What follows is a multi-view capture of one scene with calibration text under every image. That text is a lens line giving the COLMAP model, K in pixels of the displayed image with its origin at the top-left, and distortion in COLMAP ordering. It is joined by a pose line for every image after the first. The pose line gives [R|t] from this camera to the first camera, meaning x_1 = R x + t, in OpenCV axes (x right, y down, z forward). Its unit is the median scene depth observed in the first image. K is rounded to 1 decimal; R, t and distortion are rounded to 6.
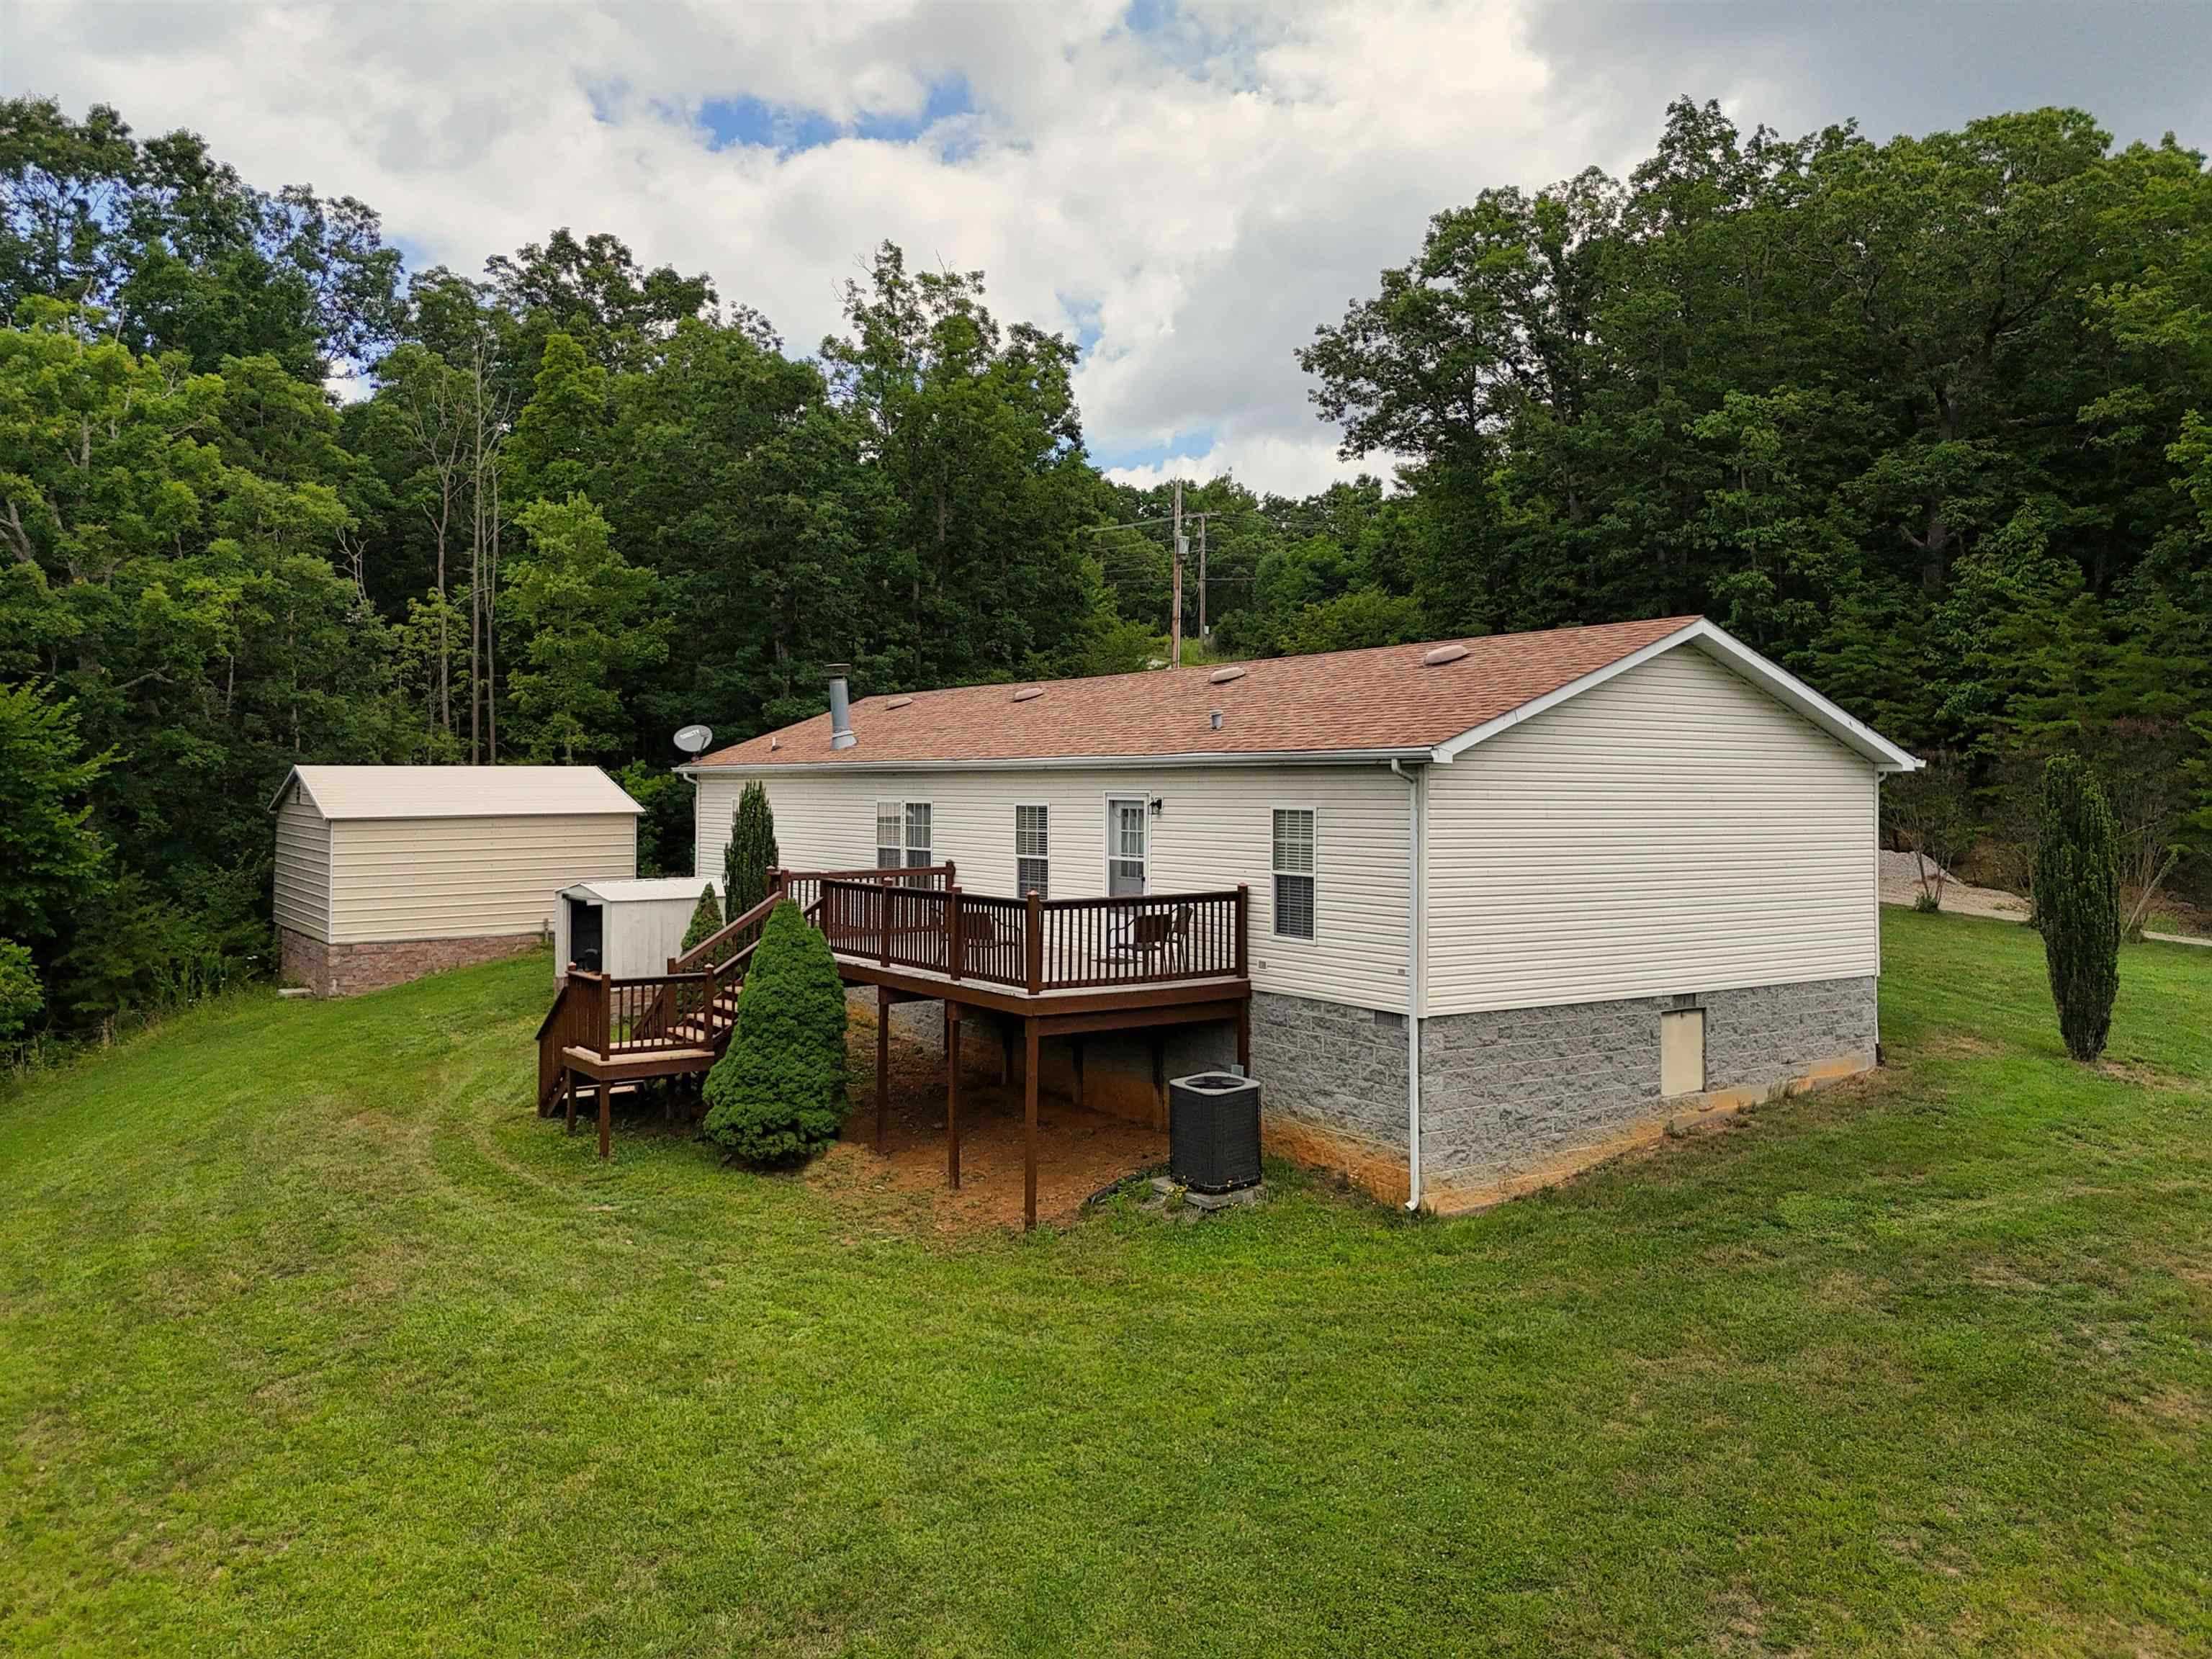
lens RADIAL K [[1654.3, 0, 1110.0], [0, 1654.3, 825.2], [0, 0, 1]] dist [0.058306, -0.050906]
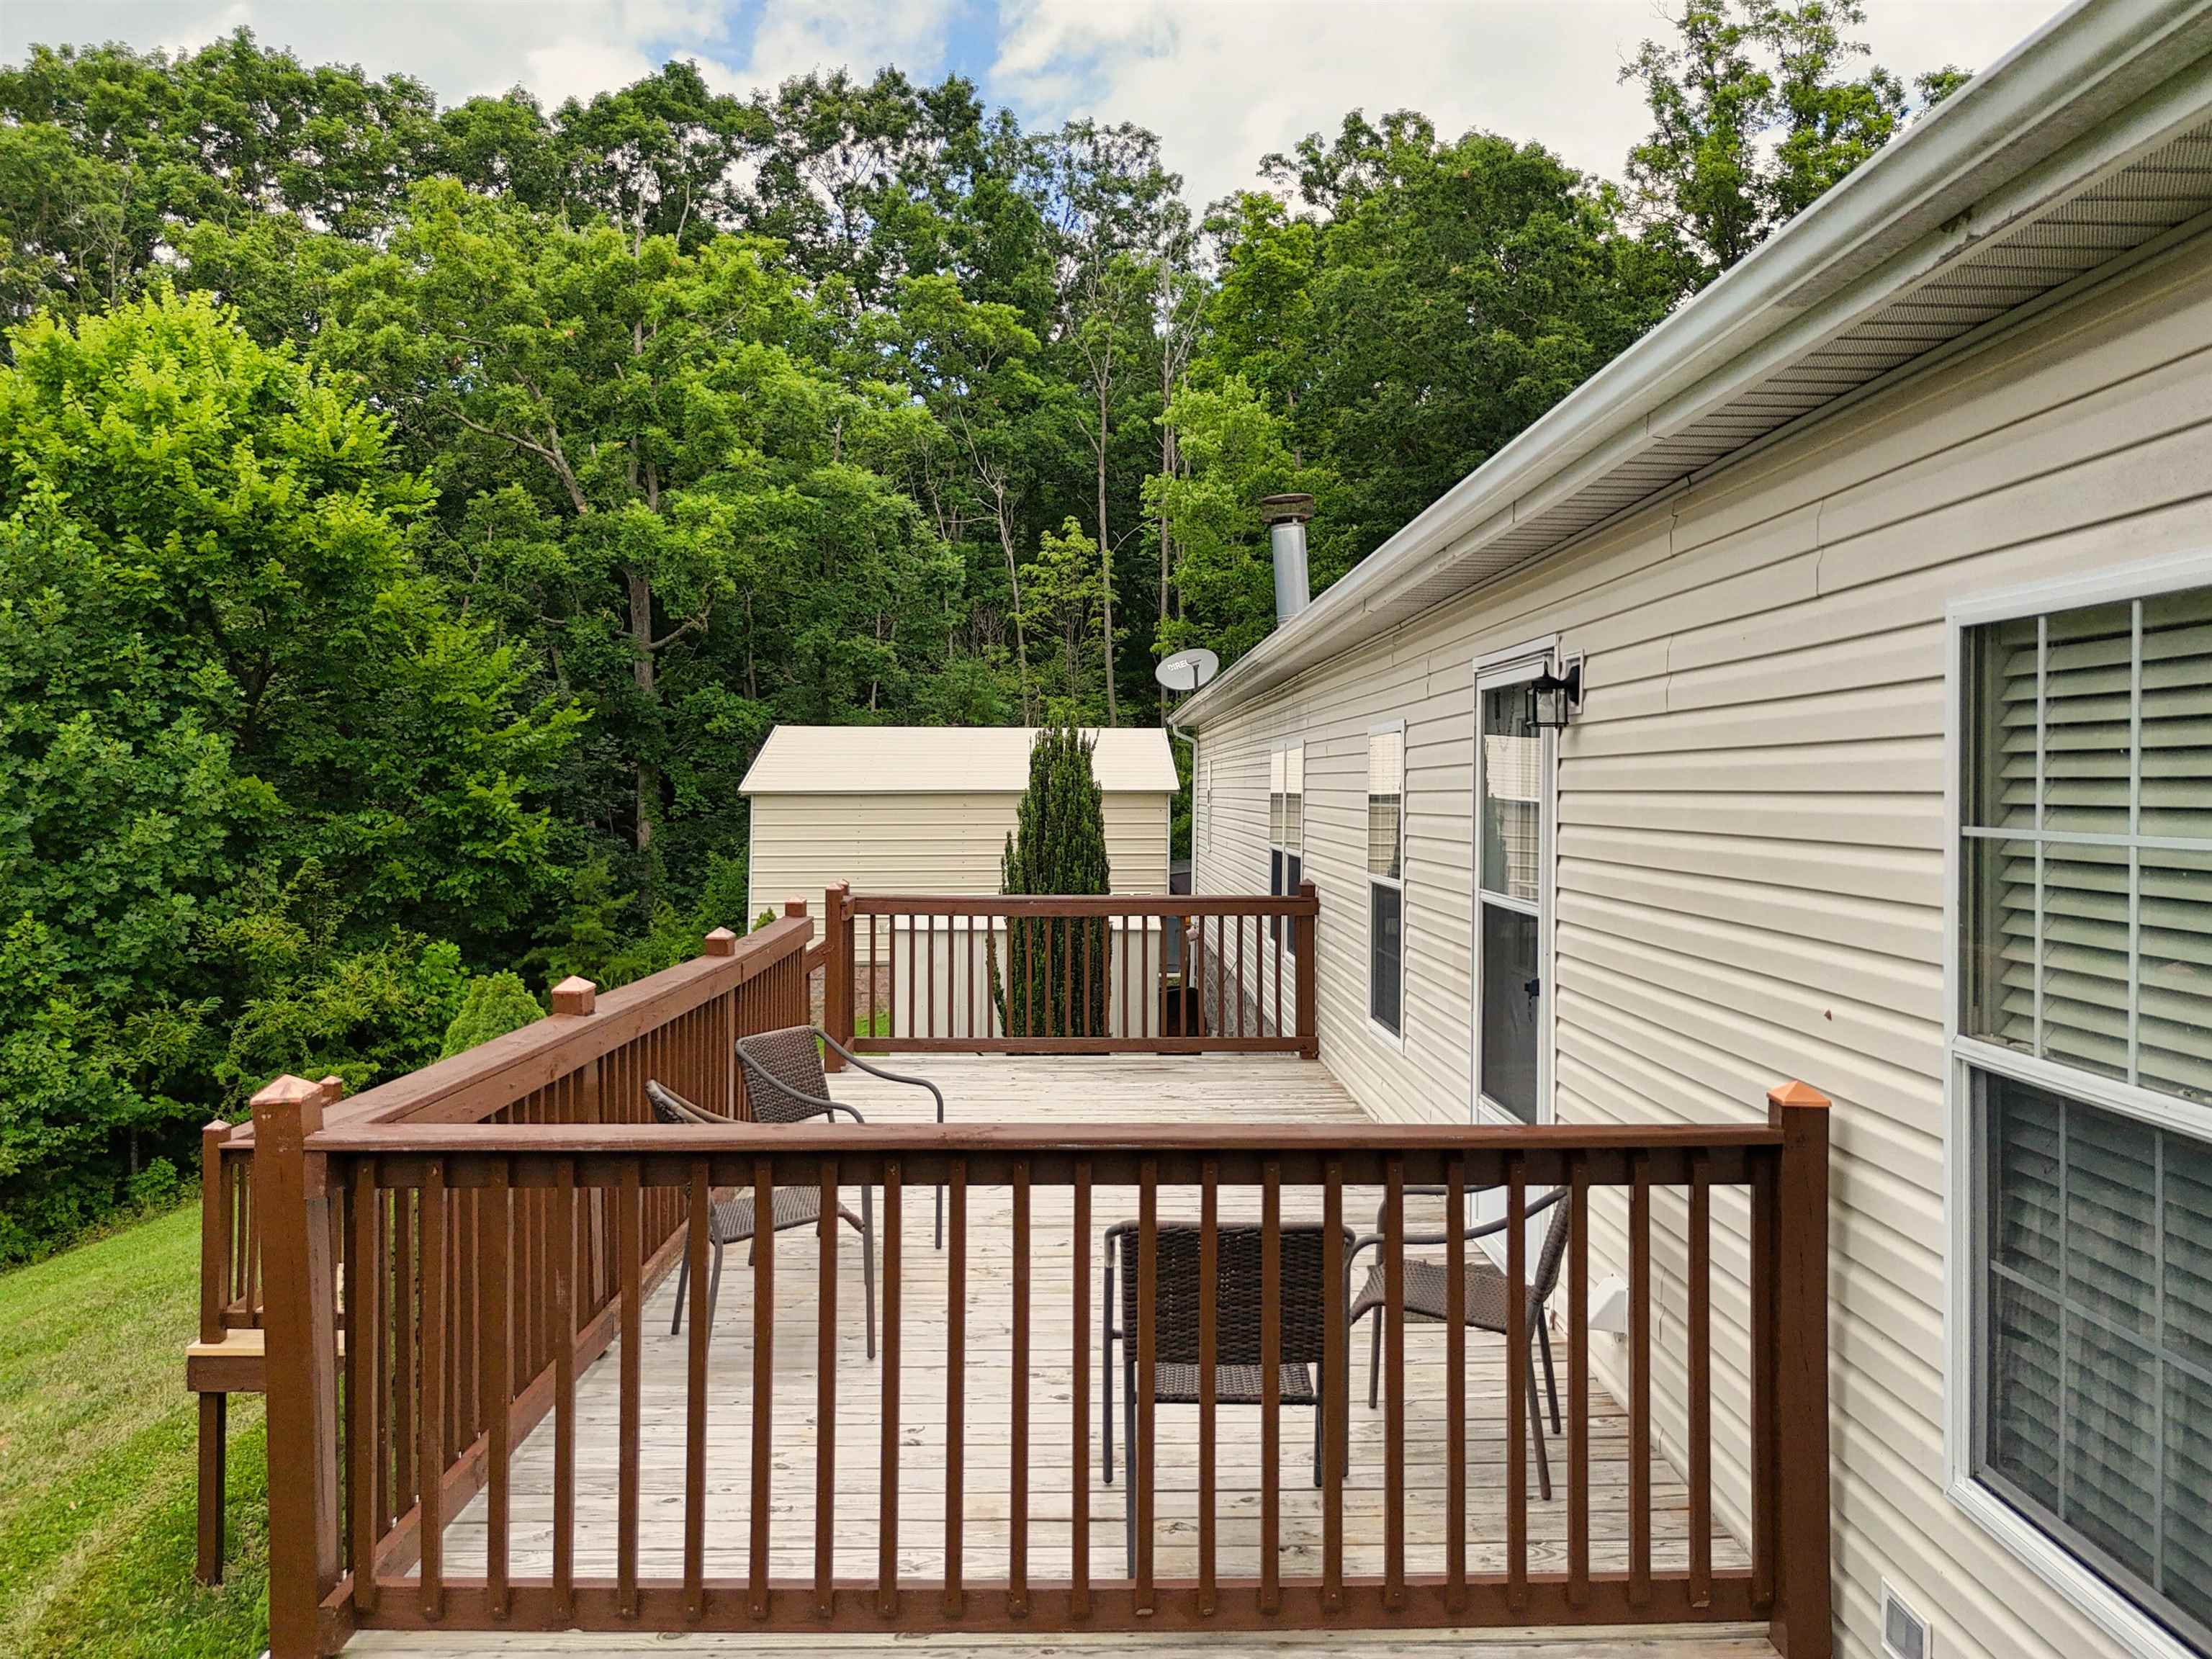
lens RADIAL K [[1654.3, 0, 1116.1], [0, 1654.3, 810.9], [0, 0, 1]] dist [0.058306, -0.050906]
pose [[0.841195, 0.014117, -0.540547, 0.113577], [-0.020287, 0.999779, -0.005461, 0.009215], [0.540351, 0.015560, 0.841296, 0.816419]]
